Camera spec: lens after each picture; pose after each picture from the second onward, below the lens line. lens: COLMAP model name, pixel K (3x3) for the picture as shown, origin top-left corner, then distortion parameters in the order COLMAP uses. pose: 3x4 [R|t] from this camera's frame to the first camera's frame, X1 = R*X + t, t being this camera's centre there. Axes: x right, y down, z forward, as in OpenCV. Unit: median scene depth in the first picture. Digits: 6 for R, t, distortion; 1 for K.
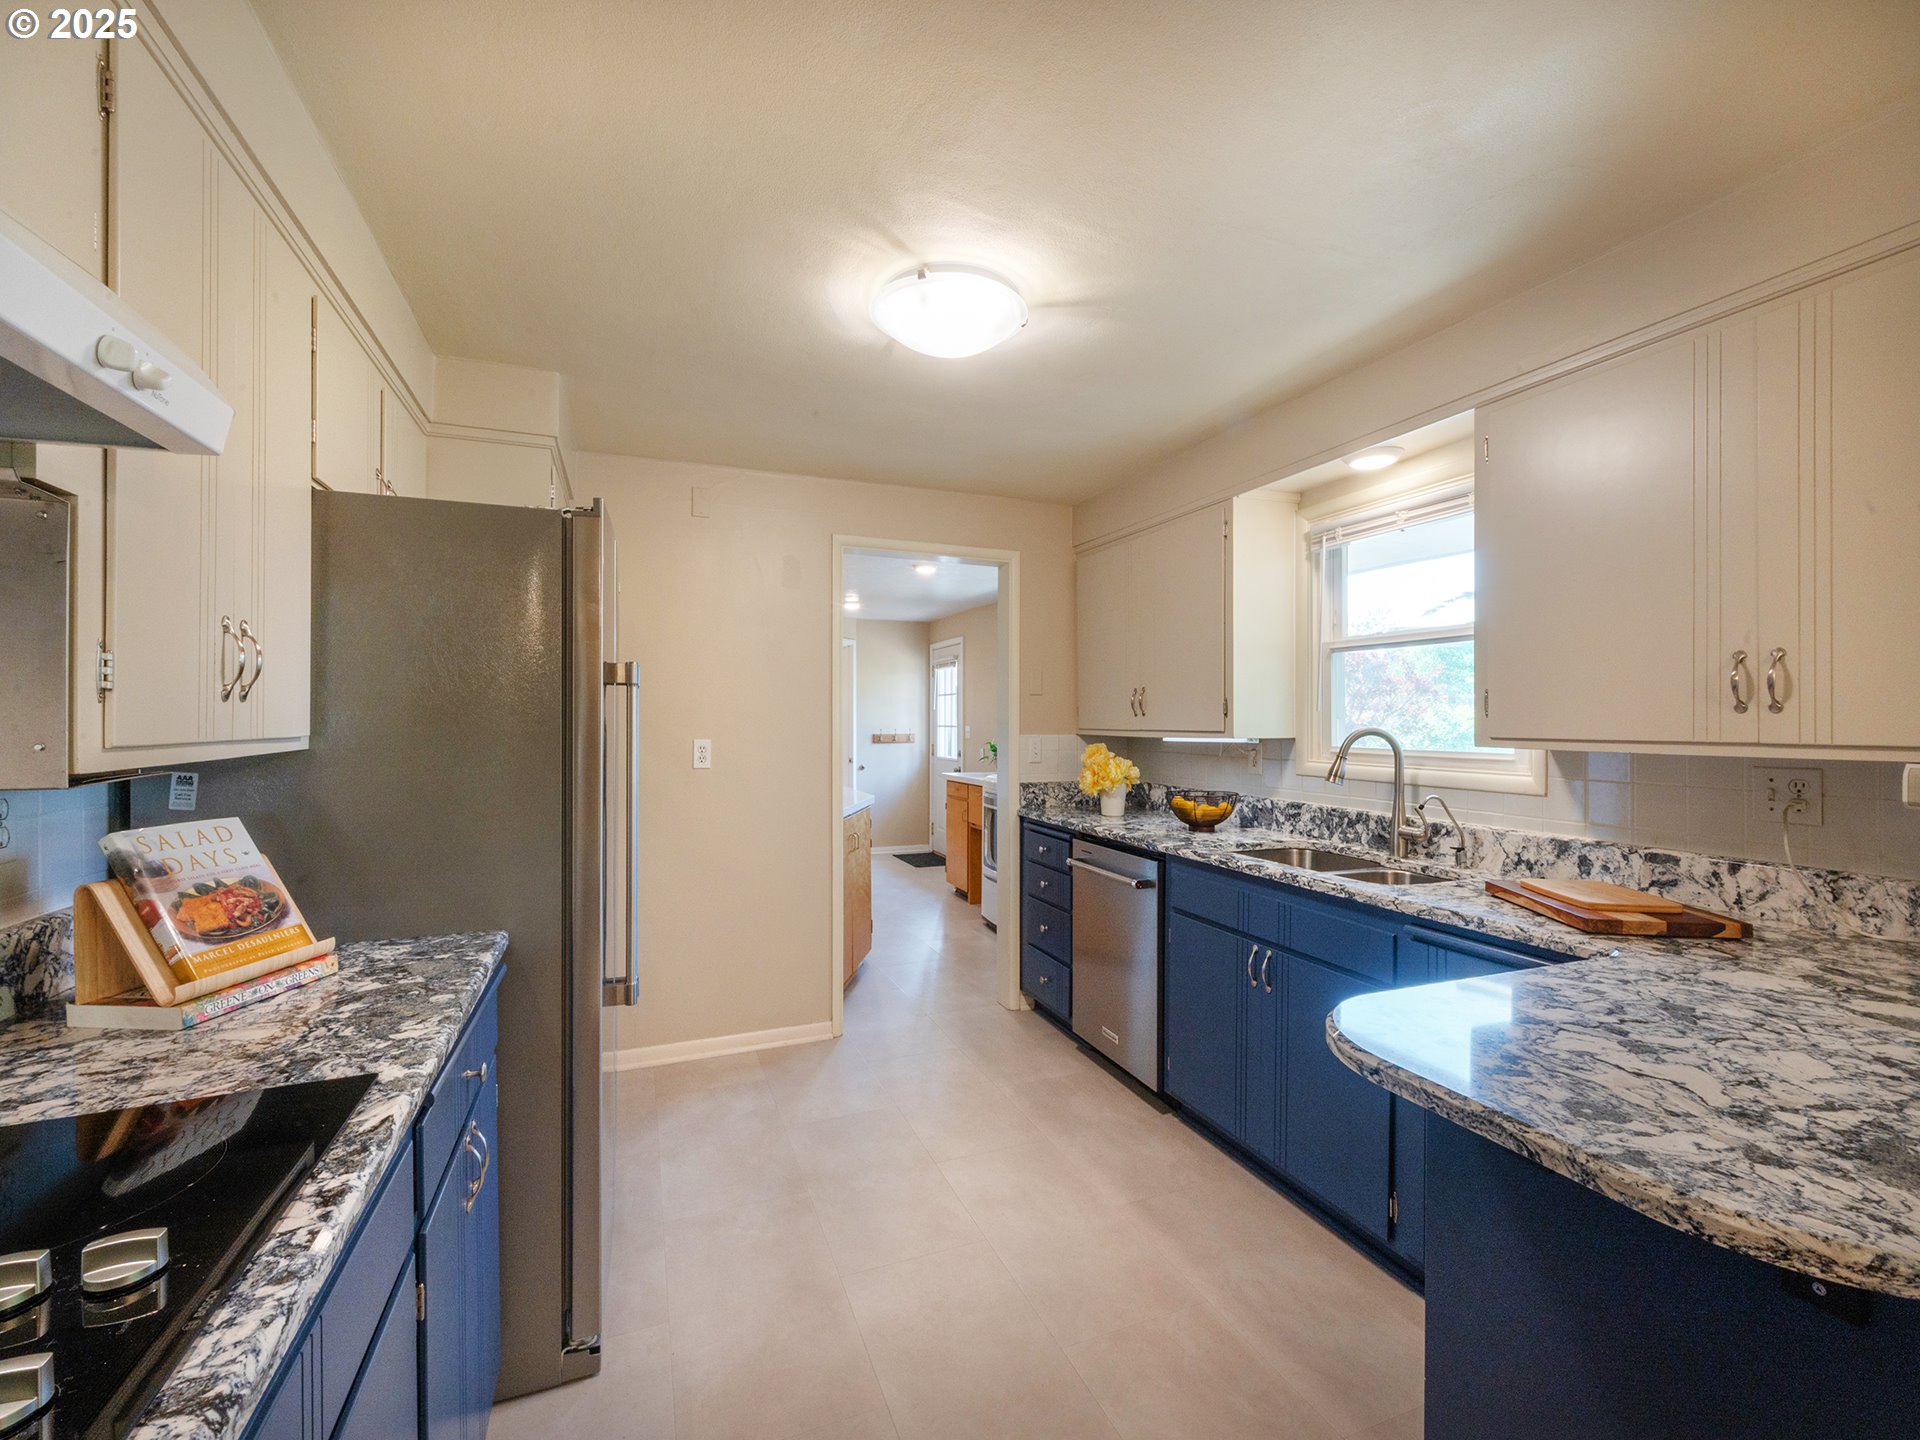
lens RADIAL K [[816.0, 0, 967.2], [0, 816.0, 704.3], [0, 0, 1]] dist [0.000228, 0.000353]
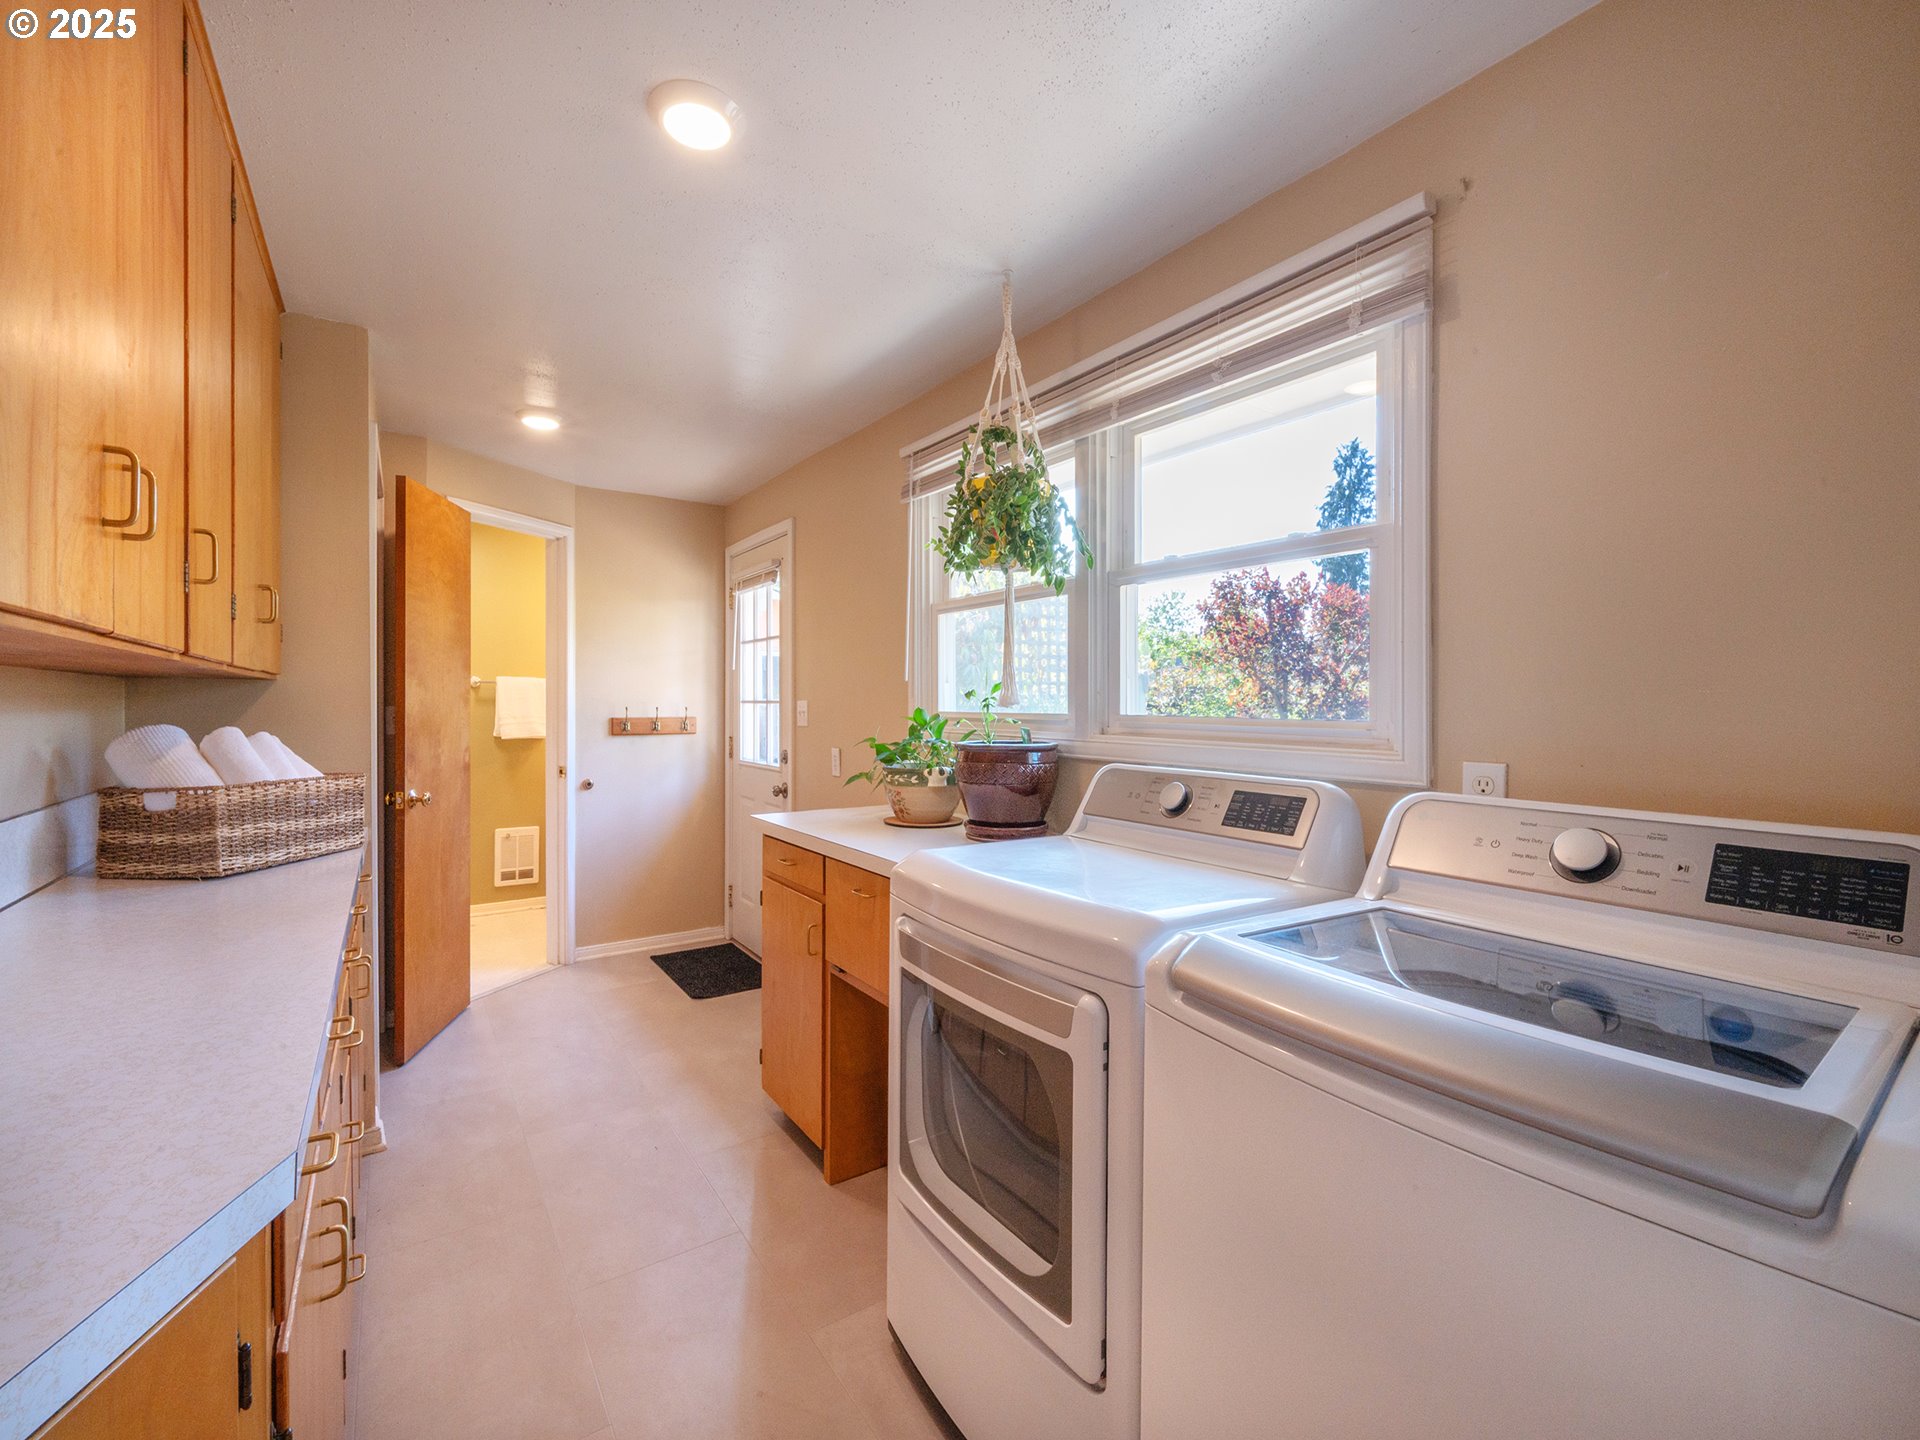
lens RADIAL K [[820.7, 0, 925.8], [0, 820.7, 698.5], [0, 0, 1]] dist [-0.001347, -0.000136]
pose [[0.983042, 0.001069, 0.183375, -0.040318], [-0.003844, 0.999883, 0.014777, 0.041416], [-0.183338, -0.015231, 0.982932, 1.184971]]
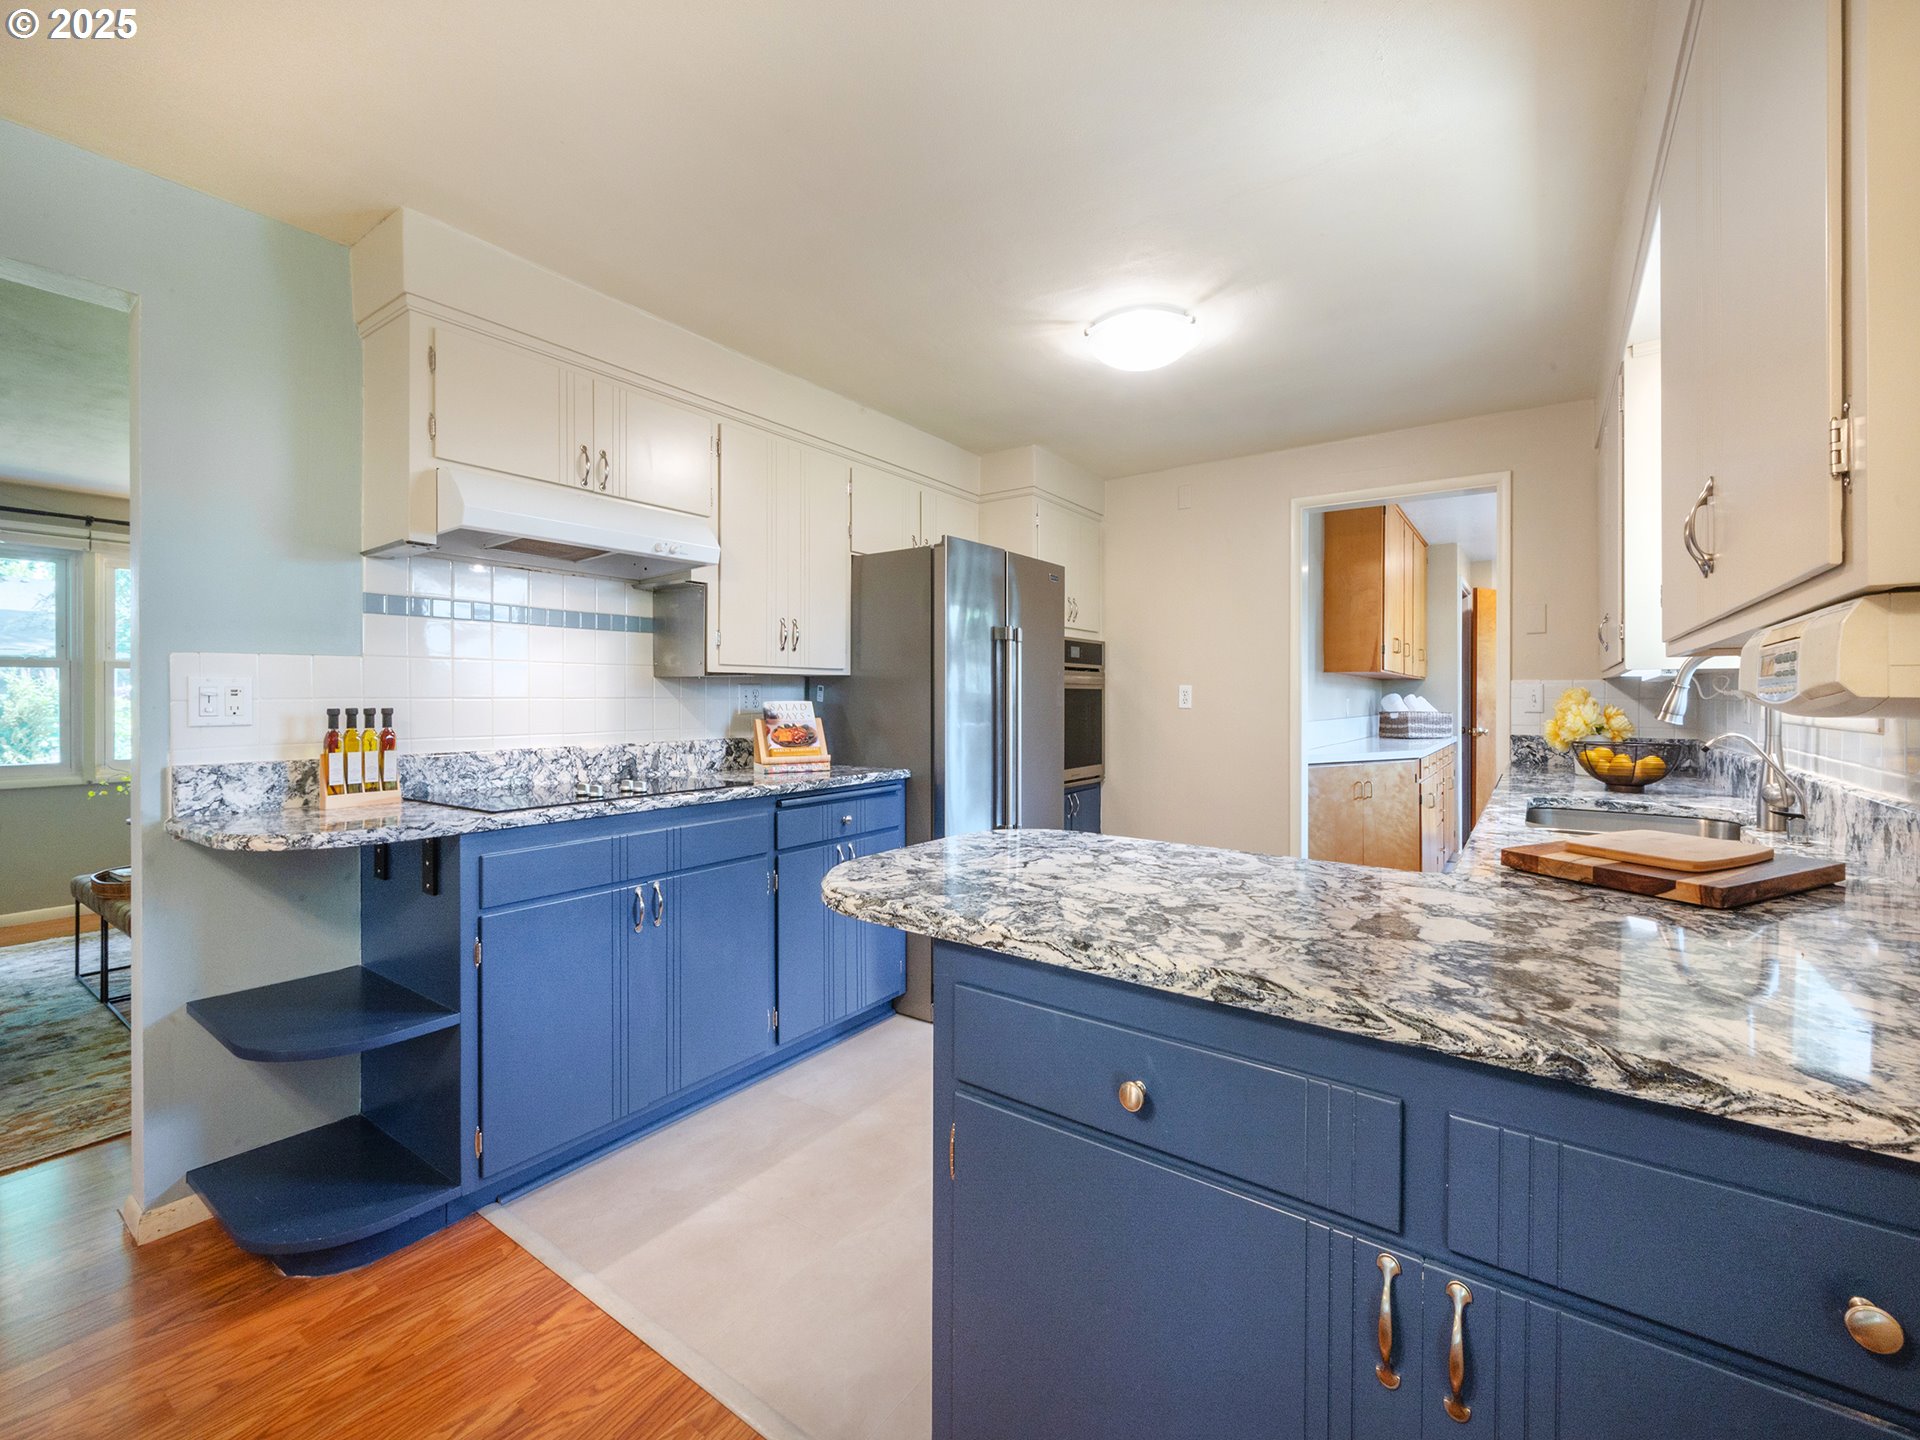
lens RADIAL K [[816.0, 0, 967.2], [0, 816.0, 704.3], [0, 0, 1]] dist [0.000228, 0.000353]
pose [[0.557385, 0.010074, -0.830193, 0.533909], [0.012977, 0.999699, 0.020844, 0.042168], [0.830152, -0.022391, 0.557087, 0.025274]]
